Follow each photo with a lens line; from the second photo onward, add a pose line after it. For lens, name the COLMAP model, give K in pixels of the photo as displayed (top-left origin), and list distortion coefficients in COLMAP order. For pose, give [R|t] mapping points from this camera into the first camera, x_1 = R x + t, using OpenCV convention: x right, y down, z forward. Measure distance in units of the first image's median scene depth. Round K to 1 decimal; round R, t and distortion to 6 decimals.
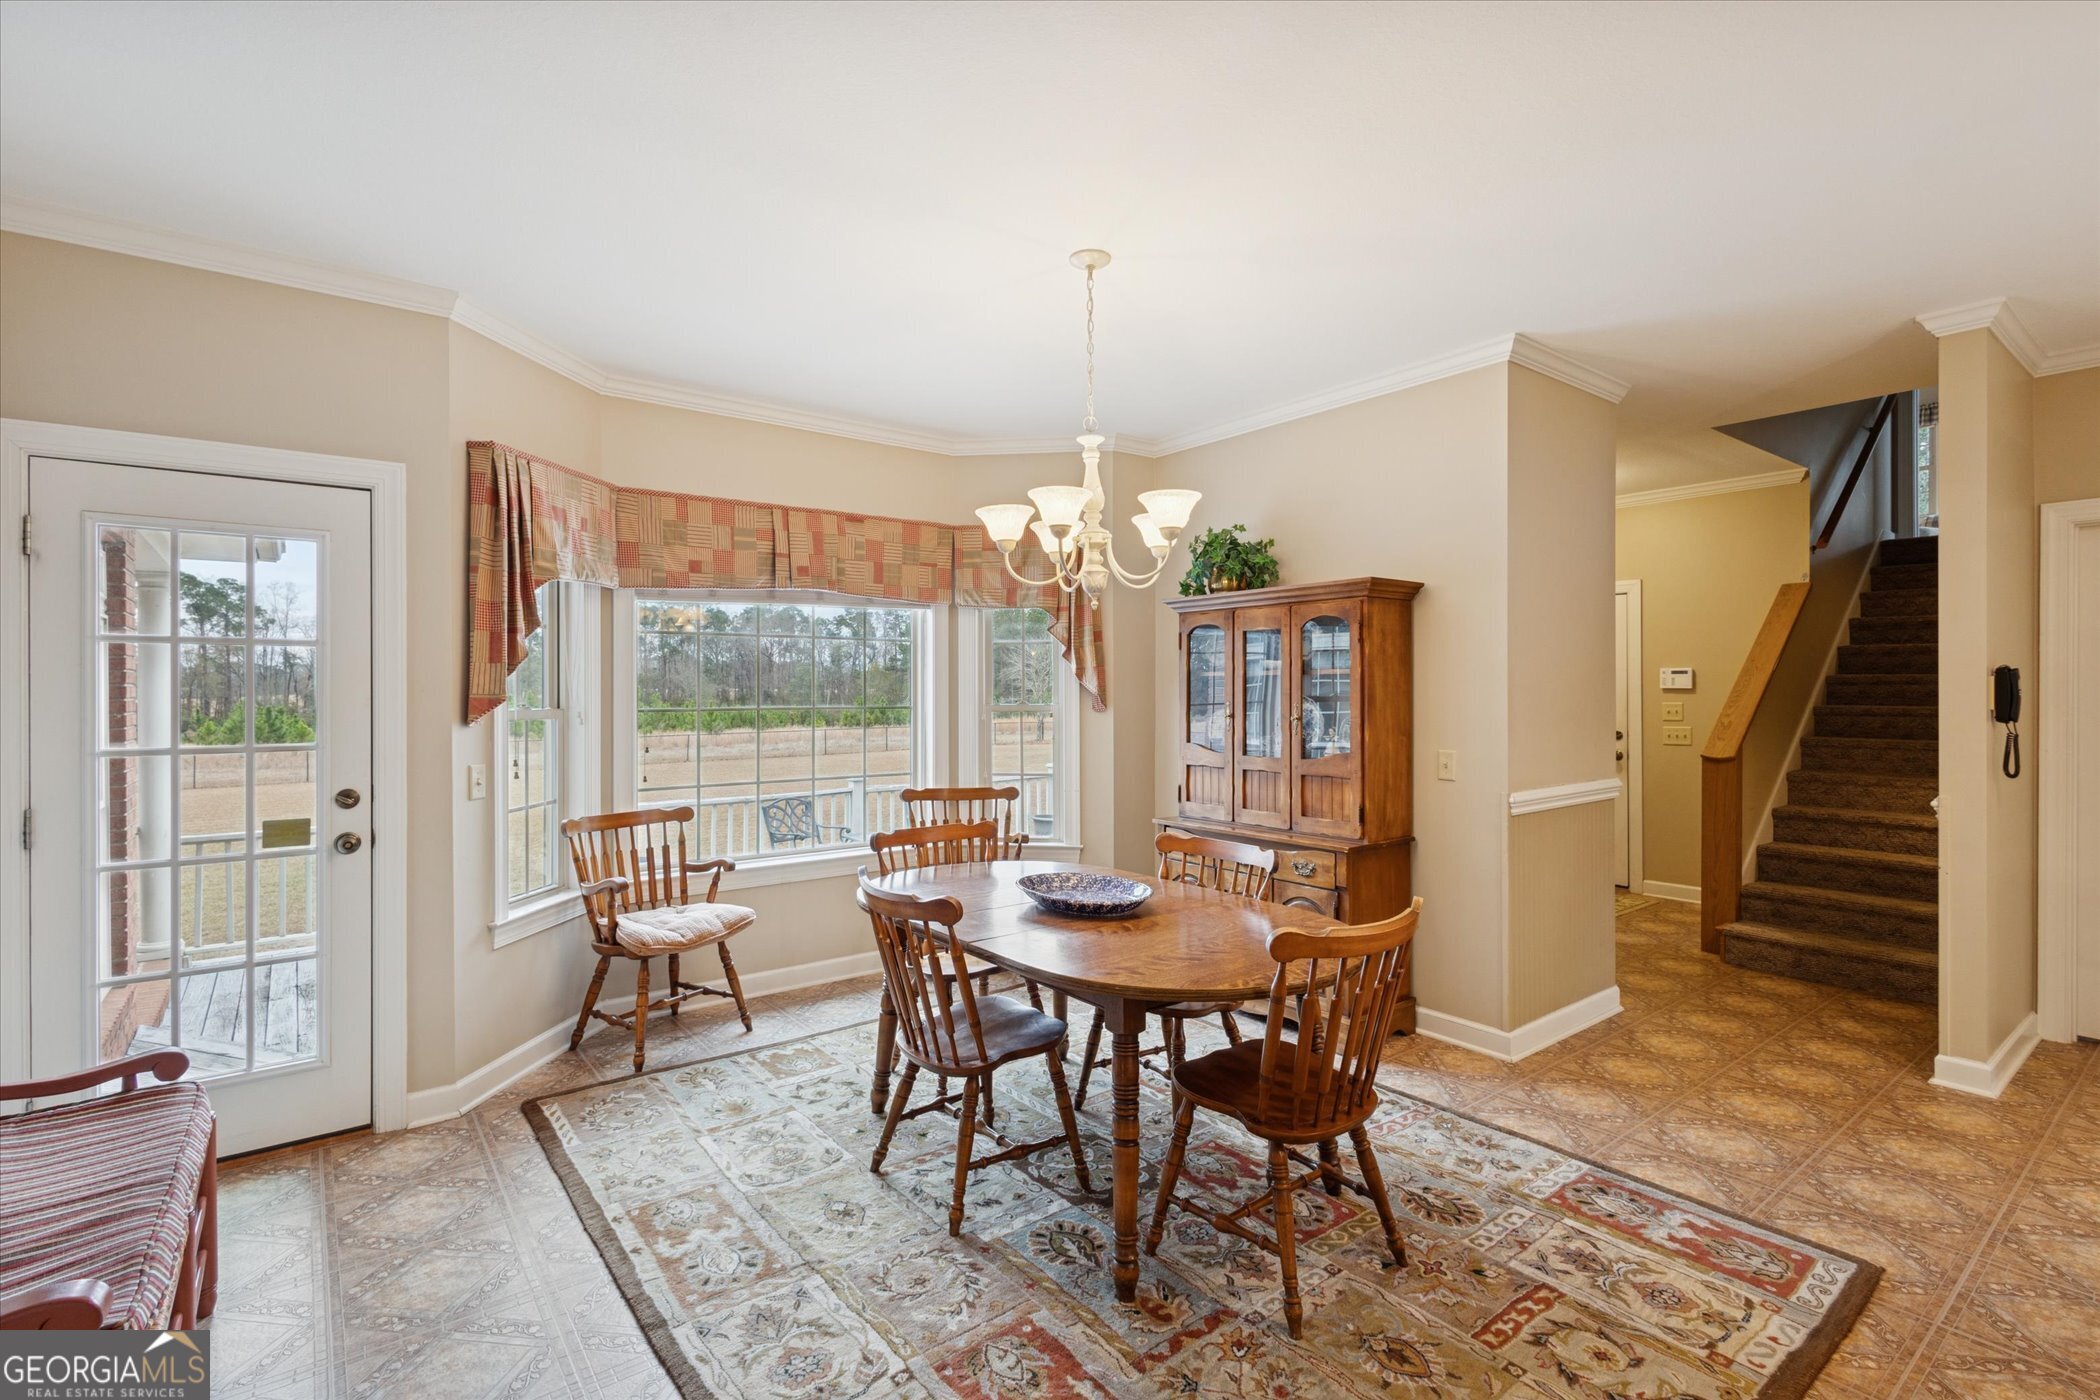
lens RADIAL K [[987.5, 0, 1042.6], [0, 987.5, 678.3], [0, 0, 1]] dist [0.011017, -0.001512]
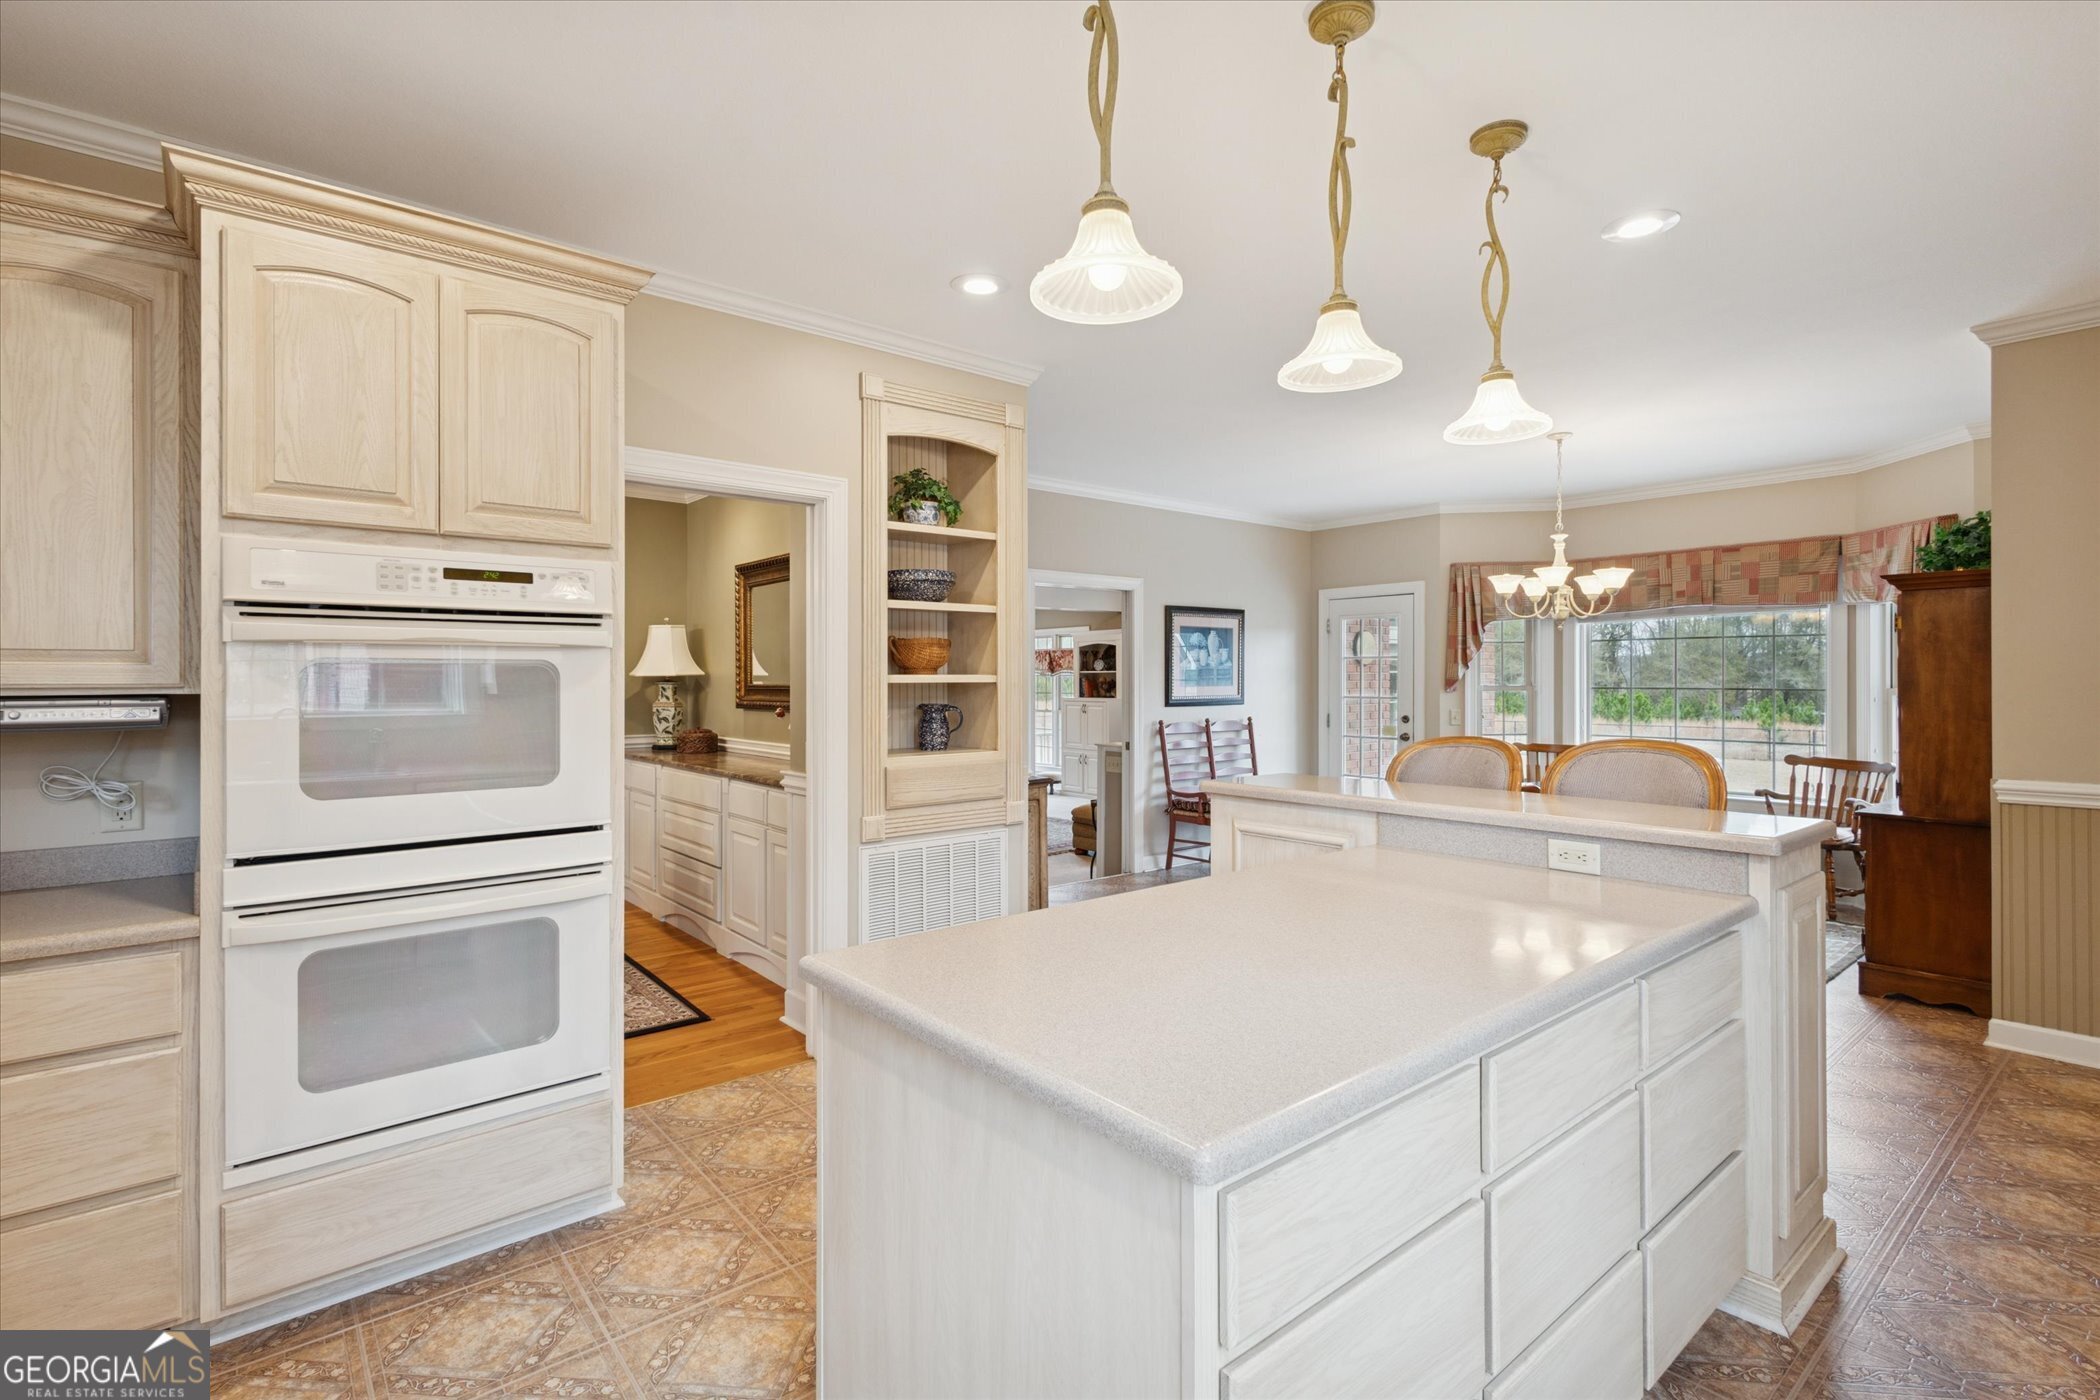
lens RADIAL K [[987.5, 0, 1042.6], [0, 987.5, 678.3], [0, 0, 1]] dist [0.011017, -0.001512]
pose [[0.056266, -0.000559, -0.998416, 1.204101], [0.015129, 0.999886, 0.000293, 0.002220], [0.998301, -0.015122, 0.056268, -0.033714]]
